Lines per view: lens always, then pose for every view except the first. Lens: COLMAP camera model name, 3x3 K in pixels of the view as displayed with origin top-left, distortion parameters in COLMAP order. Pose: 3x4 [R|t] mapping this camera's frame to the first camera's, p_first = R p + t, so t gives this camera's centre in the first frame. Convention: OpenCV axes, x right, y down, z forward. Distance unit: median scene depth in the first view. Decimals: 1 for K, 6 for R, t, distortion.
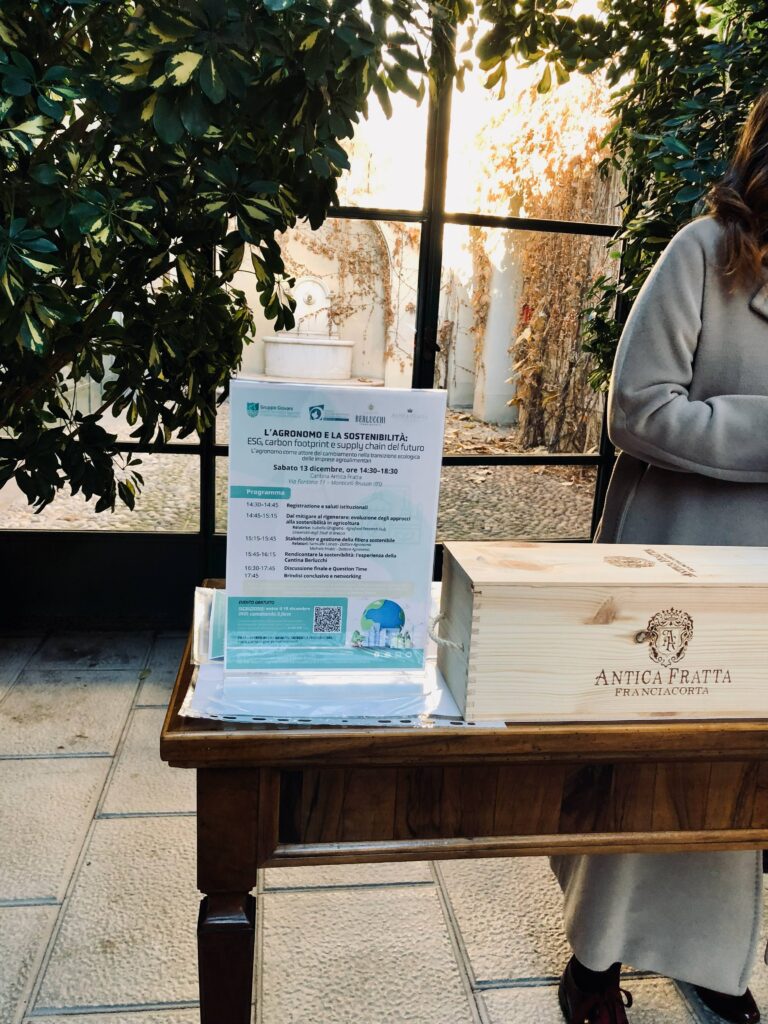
lens RADIAL K [[834.0, 0, 384.0], [0, 834.0, 512.0], [0, 0, 1]] dist [0.046898, -0.058614]
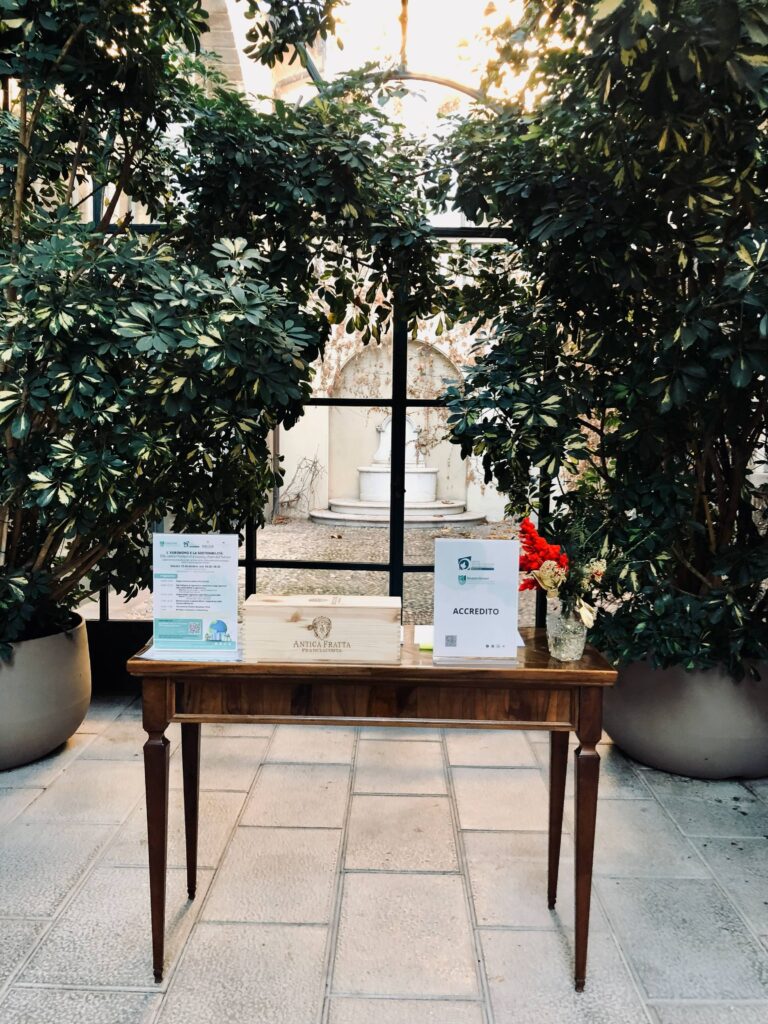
lens RADIAL K [[834.0, 0, 384.0], [0, 834.0, 512.0], [0, 0, 1]] dist [0.046898, -0.058614]
pose [[0.988274, -0.023358, -0.150891, 0.466973], [0.001976, 0.990104, -0.140324, 0.080006], [0.152675, 0.138380, 0.978540, -0.761283]]
